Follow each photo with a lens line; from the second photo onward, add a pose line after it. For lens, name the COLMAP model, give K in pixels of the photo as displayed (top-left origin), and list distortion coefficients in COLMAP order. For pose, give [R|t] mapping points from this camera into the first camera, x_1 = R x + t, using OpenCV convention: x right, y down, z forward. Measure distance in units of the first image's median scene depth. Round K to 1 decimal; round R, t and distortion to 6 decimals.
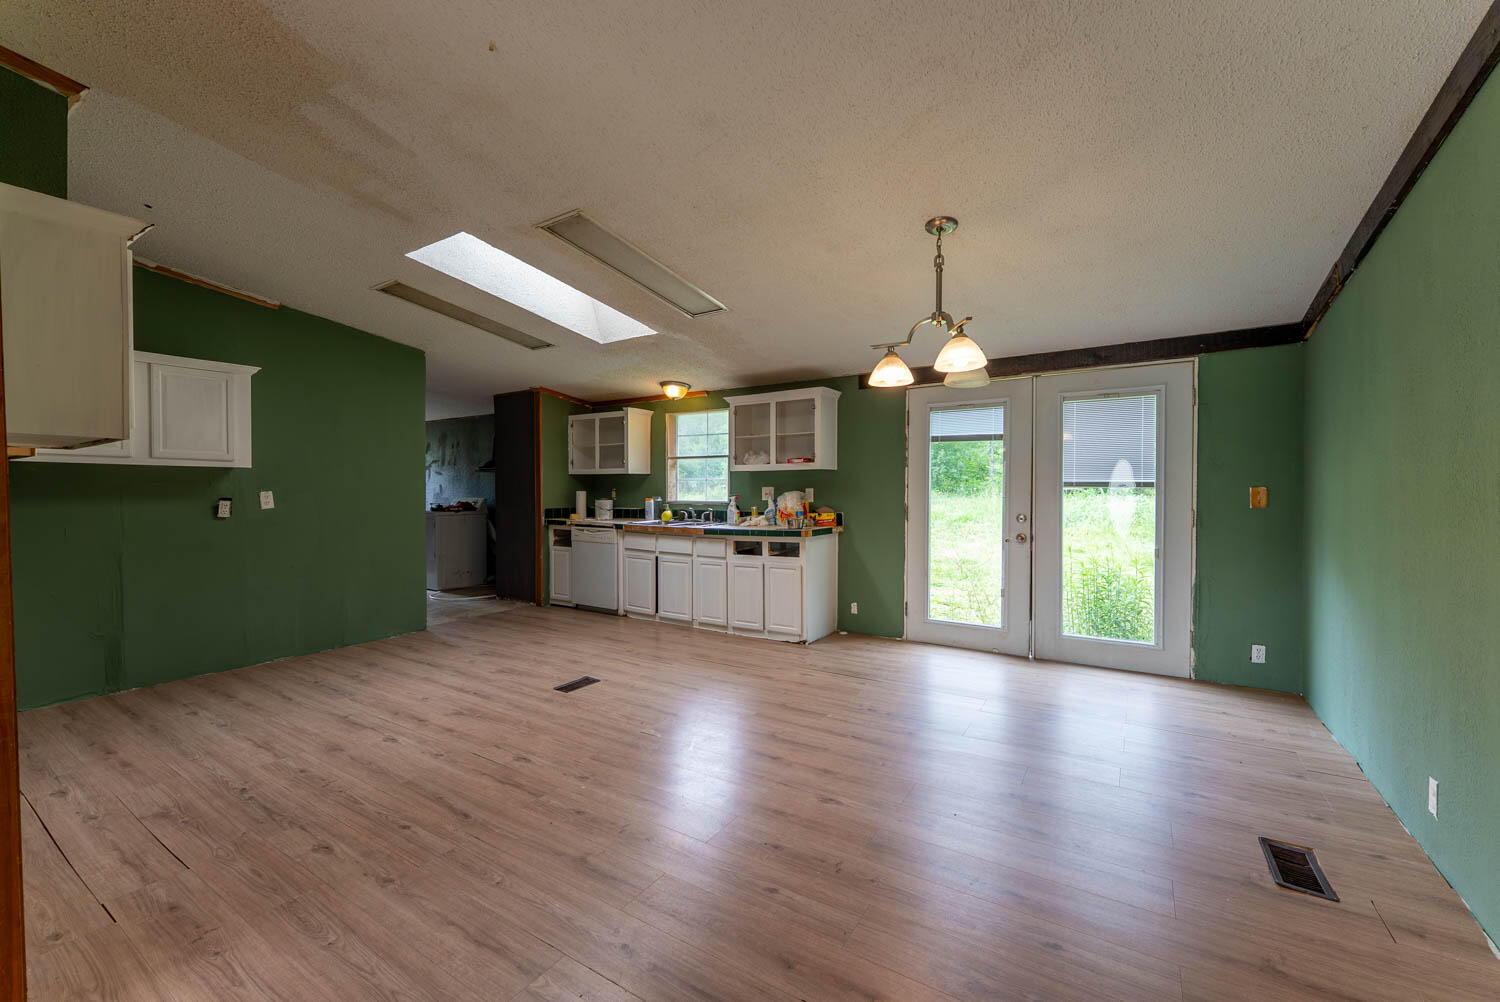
lens RADIAL K [[607.2, 0, 745.6], [0, 607.2, 503.7], [0, 0, 1]] dist [-0.000109, -0.000581]
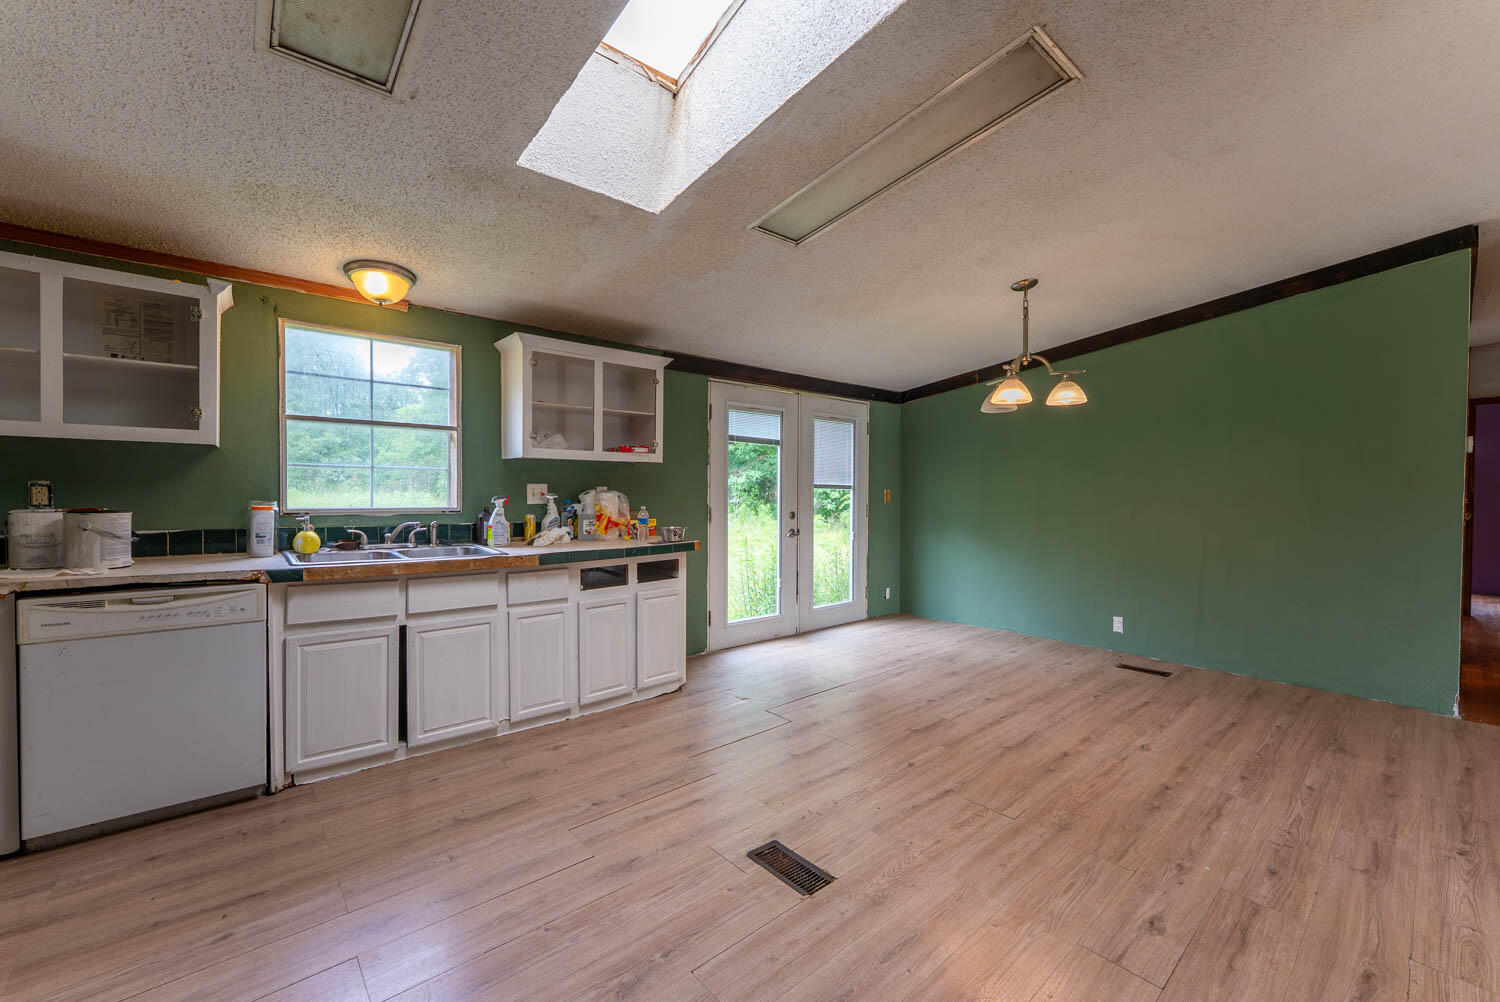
lens RADIAL K [[607.3, 0, 749.8], [0, 607.3, 496.2], [0, 0, 1]] dist [-0.002347, 0.000011]
pose [[0.278604, -0.007275, 0.960378, -0.613894], [0.012720, 0.999912, 0.003885, -0.015930], [-0.960322, 0.011134, 0.278672, 0.694765]]
